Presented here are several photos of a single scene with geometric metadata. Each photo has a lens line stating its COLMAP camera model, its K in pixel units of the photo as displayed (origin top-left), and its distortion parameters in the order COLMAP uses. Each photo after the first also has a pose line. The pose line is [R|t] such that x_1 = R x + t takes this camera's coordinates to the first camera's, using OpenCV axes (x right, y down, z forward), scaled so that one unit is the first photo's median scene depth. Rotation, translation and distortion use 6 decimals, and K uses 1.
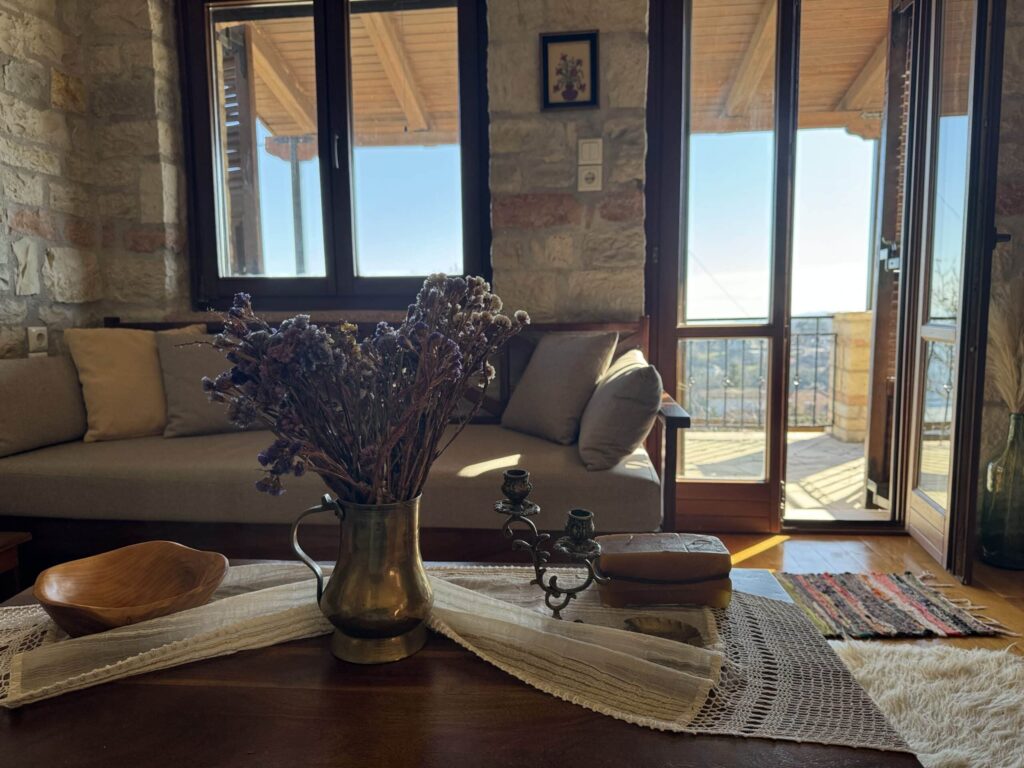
lens RADIAL K [[733.0, 0, 506.1], [0, 733.0, 389.0], [0, 0, 1]] dist [0.046114, -0.073663]
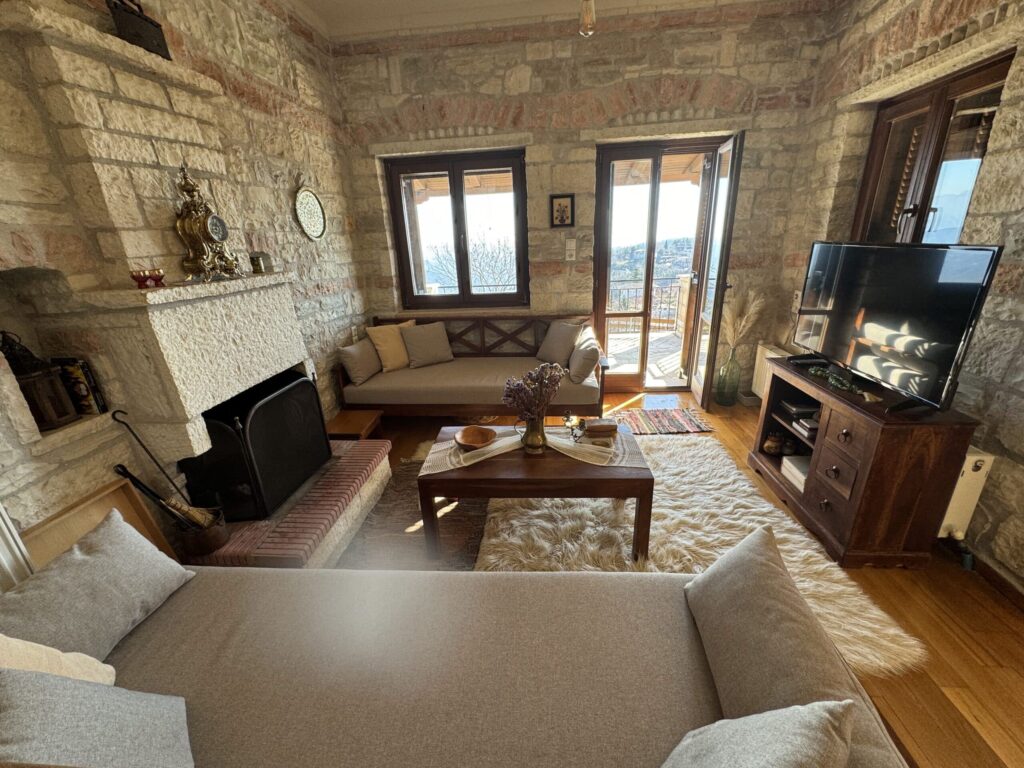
lens RADIAL K [[408.8, 0, 512.0], [0, 408.8, 384.0], [0, 0, 1]] dist [-0.001153, 0.000055]
pose [[0.999364, -0.035357, 0.004684, -0.101696], [0.033302, 0.972071, 0.232312, -0.196007], [-0.012768, -0.232008, 0.972630, -0.412984]]
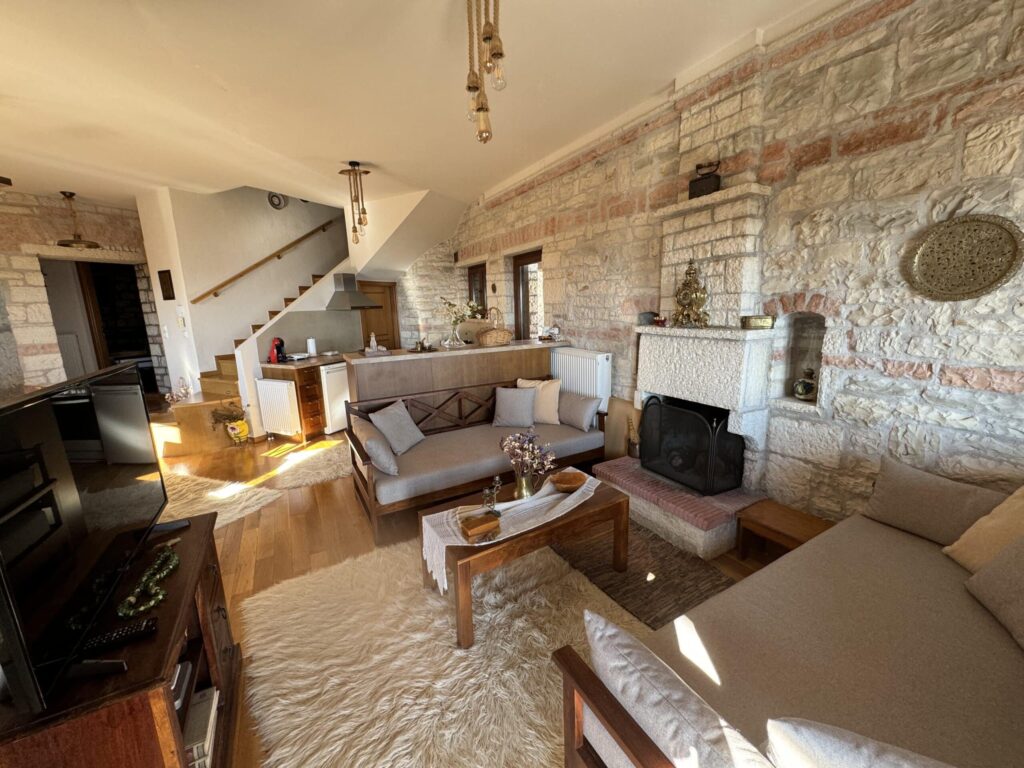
lens RADIAL K [[408.8, 0, 512.0], [0, 408.8, 384.0], [0, 0, 1]] dist [-0.001153, 0.000055]
pose [[-0.818885, 0.144933, -0.555358, 0.419664], [-0.026167, 0.957160, 0.288376, -0.383653], [0.573361, 0.250679, -0.780011, 0.953901]]
